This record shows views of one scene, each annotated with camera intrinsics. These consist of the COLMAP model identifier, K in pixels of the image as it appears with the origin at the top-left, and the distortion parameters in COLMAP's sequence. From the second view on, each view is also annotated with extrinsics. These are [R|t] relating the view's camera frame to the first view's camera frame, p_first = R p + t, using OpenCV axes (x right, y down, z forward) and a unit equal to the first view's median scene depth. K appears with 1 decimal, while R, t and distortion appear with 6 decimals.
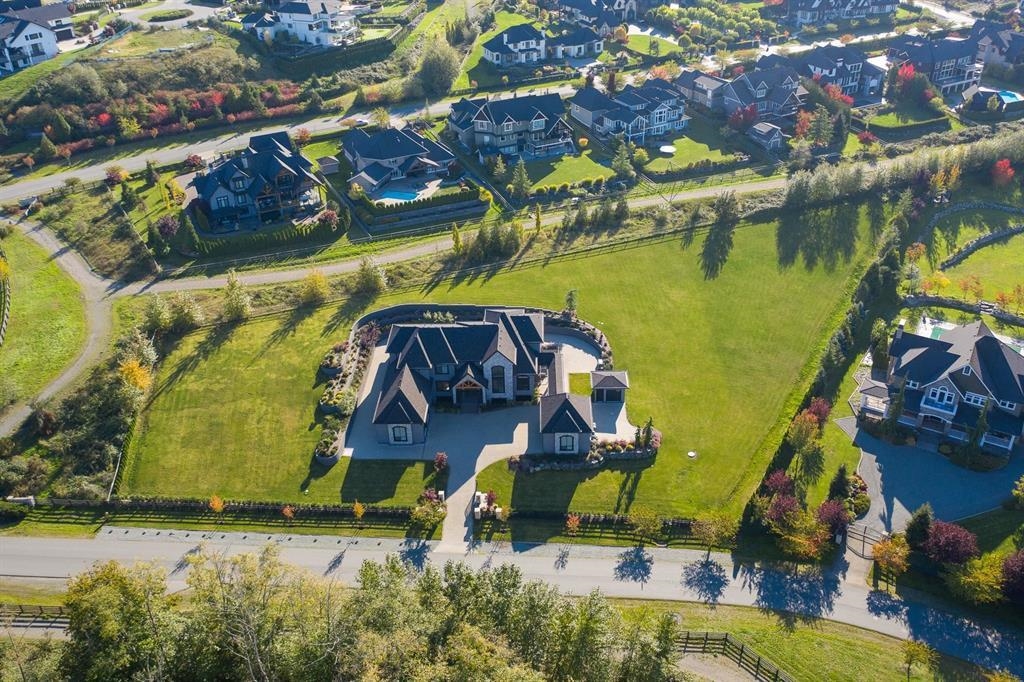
lens RADIAL K [[872.6, 0, 512.0], [0, 872.6, 341.0], [0, 0, 1]] dist [-0.050059, -0.000982]
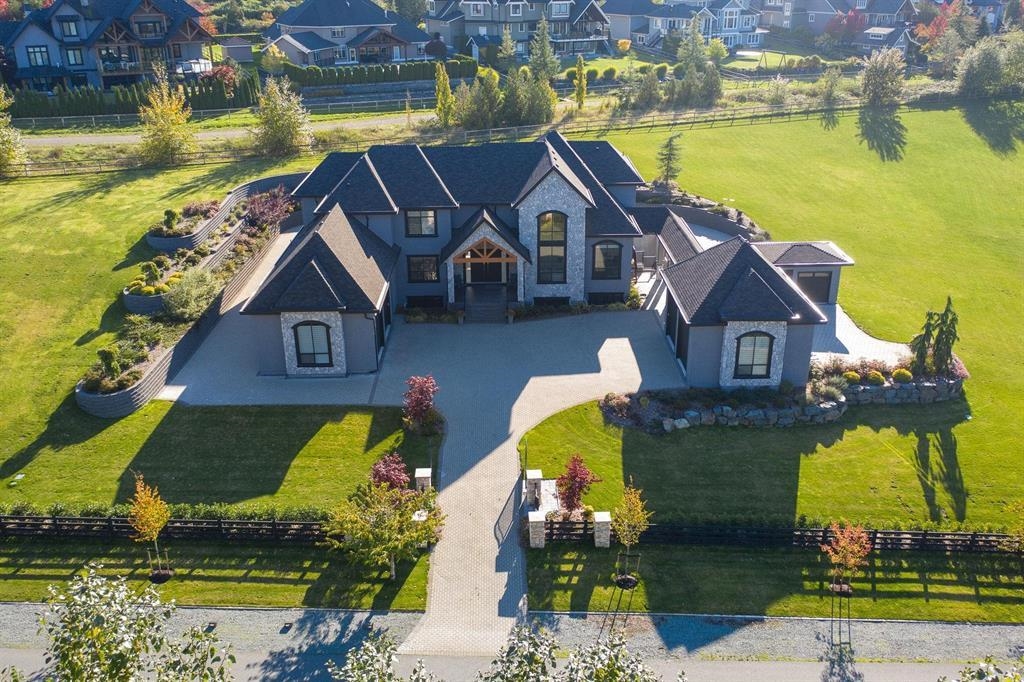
lens RADIAL K [[857.0, 0, 512.0], [0, 857.0, 341.0], [0, 0, 1]] dist [-0.006351, -0.012108]
pose [[0.999145, -0.005351, 0.040998, -0.056366], [0.011394, 0.988828, -0.148622, 0.162267], [-0.039745, 0.148962, 0.988044, 0.623647]]
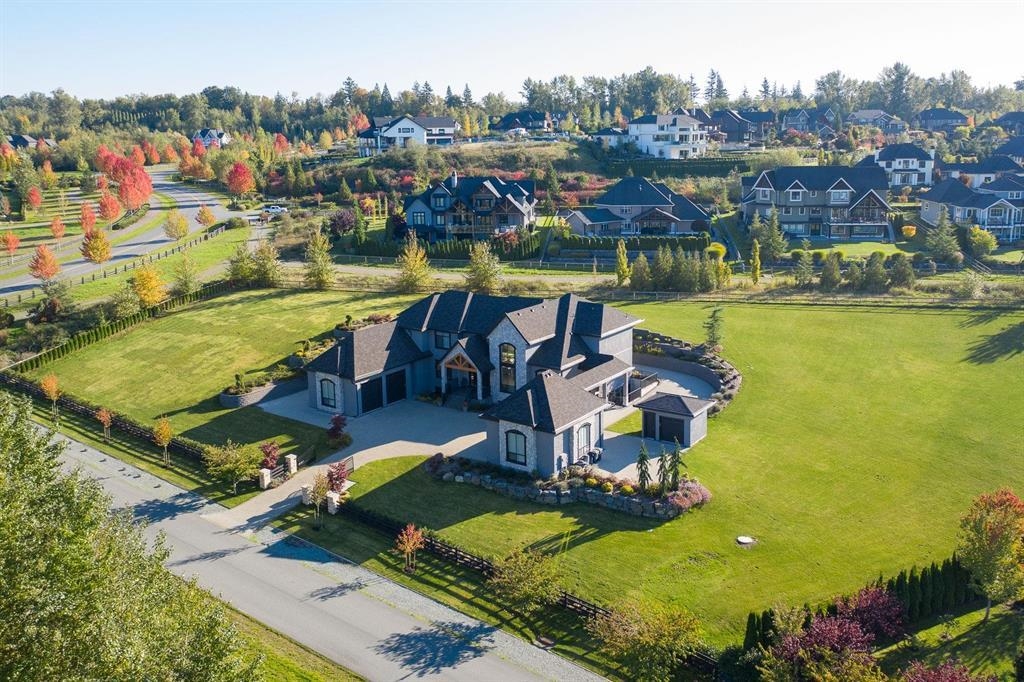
lens RADIAL K [[857.0, 0, 512.0], [0, 857.0, 341.0], [0, 0, 1]] dist [-0.006351, -0.012108]
pose [[0.822467, 0.133137, -0.553013, 0.350496], [-0.299133, 0.928164, -0.221431, 0.173313], [0.483806, 0.347544, 0.803209, 0.523442]]
